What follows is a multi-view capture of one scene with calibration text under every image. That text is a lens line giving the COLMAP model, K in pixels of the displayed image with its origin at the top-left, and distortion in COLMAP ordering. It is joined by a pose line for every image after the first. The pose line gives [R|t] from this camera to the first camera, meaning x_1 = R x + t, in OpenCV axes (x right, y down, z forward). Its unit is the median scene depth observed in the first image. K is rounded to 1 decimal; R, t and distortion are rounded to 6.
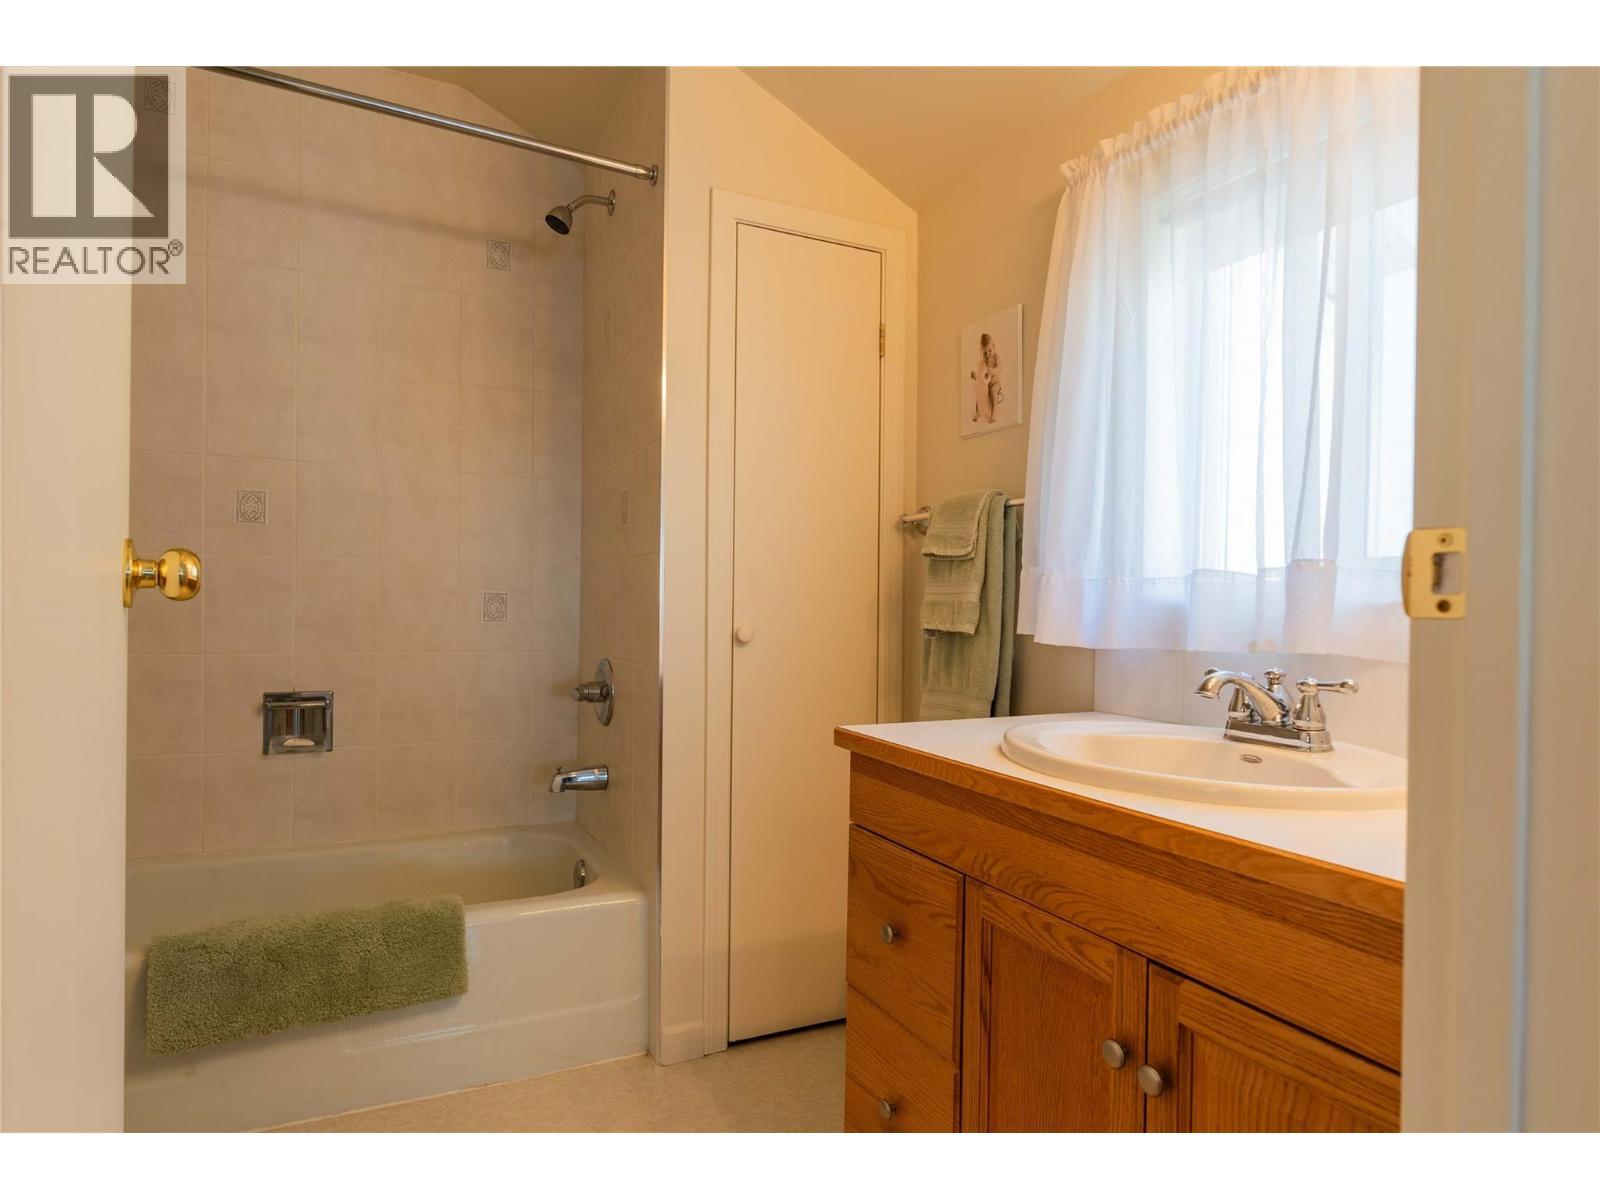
lens RADIAL K [[912.0, 0, 794.9], [0, 912.0, 603.4], [0, 0, 1]] dist [-0.005630, 0.001747]
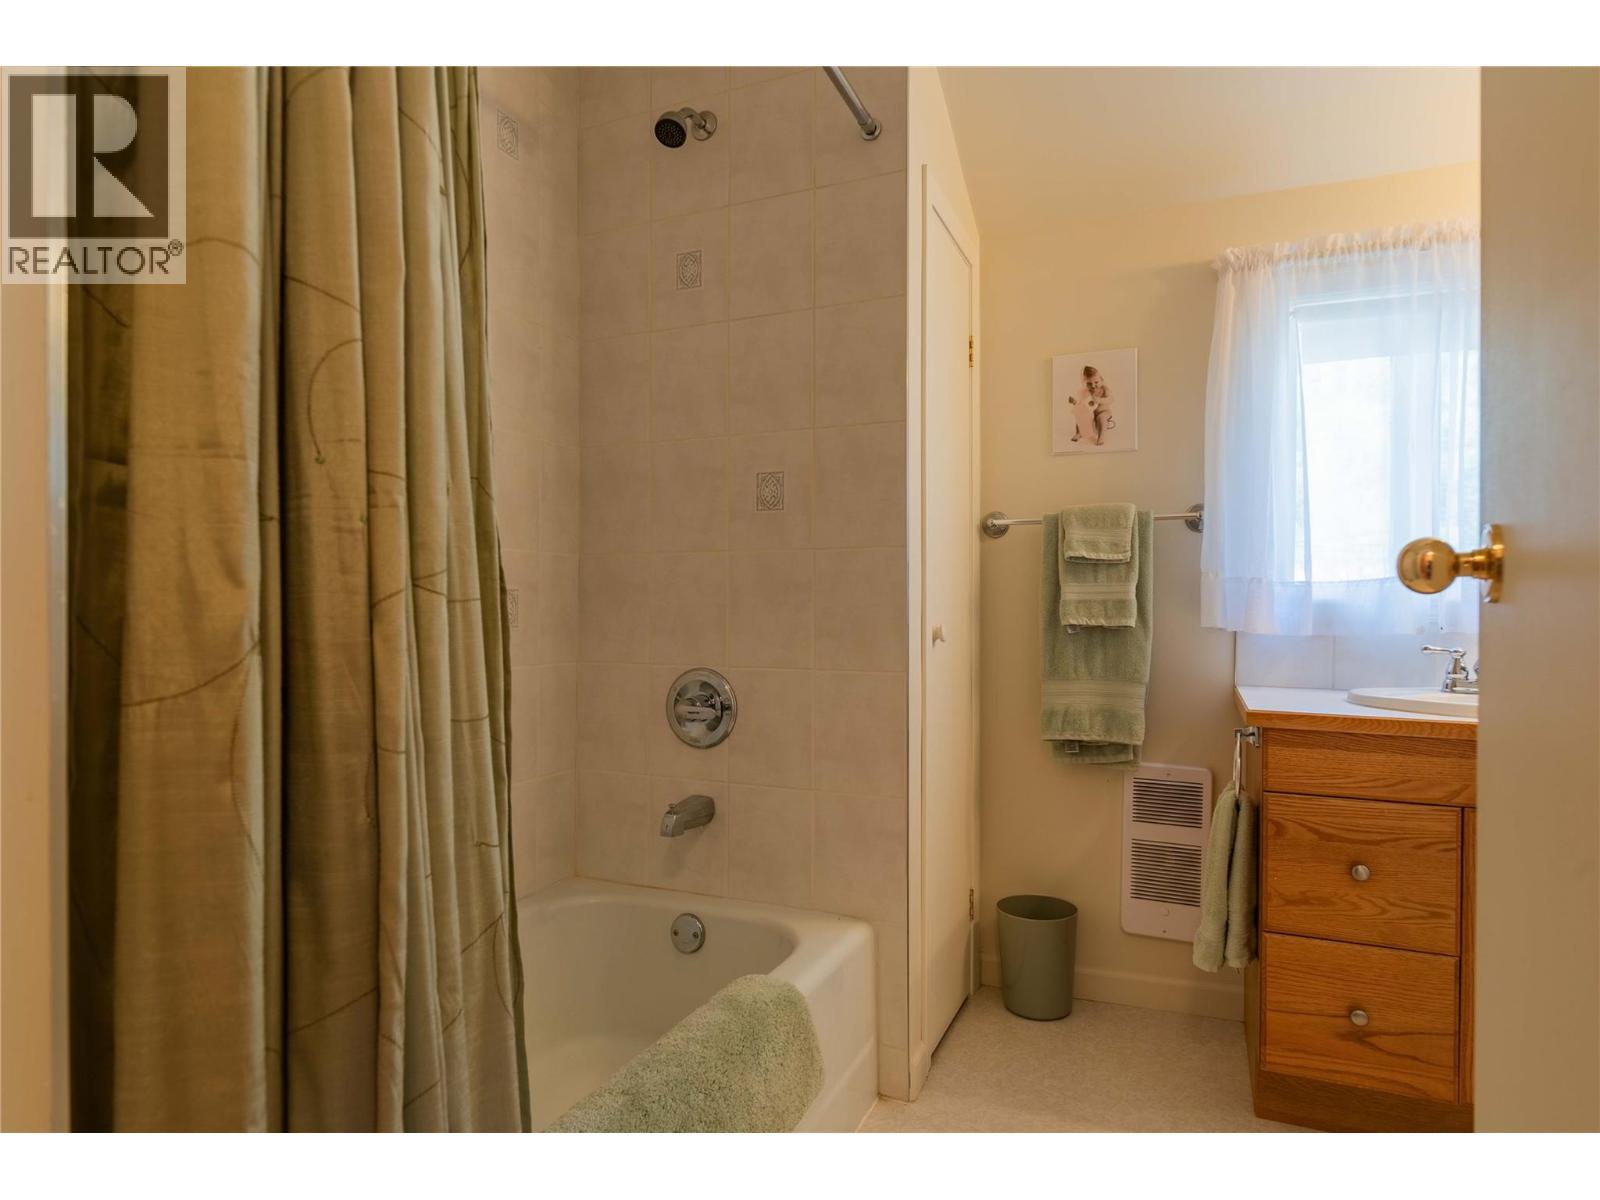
lens RADIAL K [[912.0, 0, 796.4], [0, 912.0, 604.9], [0, 0, 1]] dist [-0.005630, 0.001747]
pose [[0.763389, -0.002730, 0.645933, -0.826130], [0.002293, 0.999996, 0.001516, 0.001672], [-0.645935, 0.000324, 0.763392, 0.369040]]
